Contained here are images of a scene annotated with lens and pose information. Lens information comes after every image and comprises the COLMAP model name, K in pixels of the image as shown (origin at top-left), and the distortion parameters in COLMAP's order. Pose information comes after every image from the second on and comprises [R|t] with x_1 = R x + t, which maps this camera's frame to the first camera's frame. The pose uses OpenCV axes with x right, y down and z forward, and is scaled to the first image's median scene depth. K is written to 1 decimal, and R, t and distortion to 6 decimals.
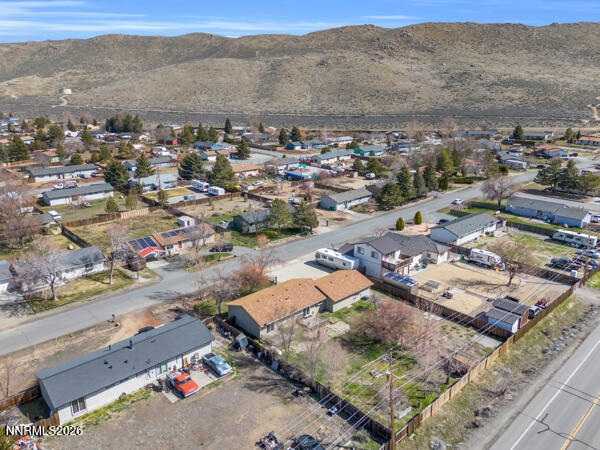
lens RADIAL K [[440.8, 0, 300.0], [0, 440.8, 225.0], [0, 0, 1]] dist [0.071081, -0.066723]
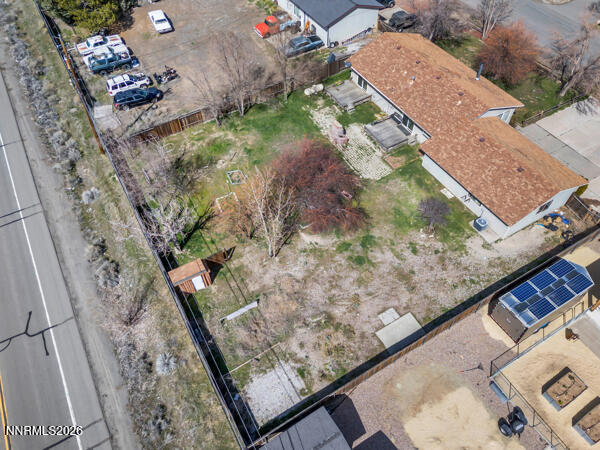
lens RADIAL K [[440.8, 0, 300.0], [0, 440.8, 225.0], [0, 0, 1]] dist [0.071081, -0.066723]
pose [[-0.214467, 0.769926, -0.601014, 0.256655], [-0.265478, 0.546216, 0.794462, -0.080163], [0.939960, 0.329941, 0.087253, 0.440591]]
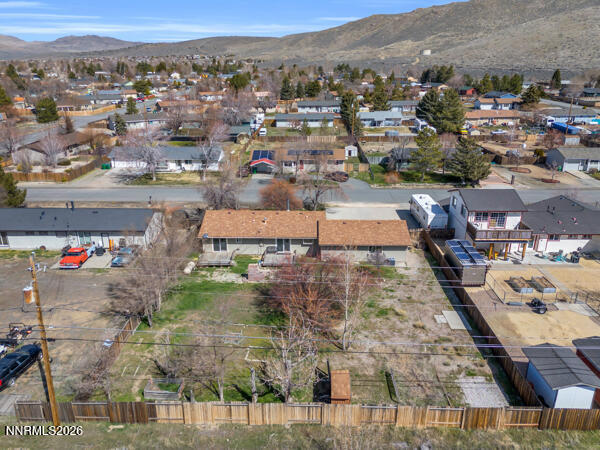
lens RADIAL K [[440.8, 0, 300.0], [0, 440.8, 225.0], [0, 0, 1]] dist [0.071081, -0.066723]
pose [[0.713960, 0.239896, -0.657807, 0.256887], [-0.198455, 0.970281, 0.138456, 0.029325], [0.671473, 0.031693, 0.740351, 0.246525]]
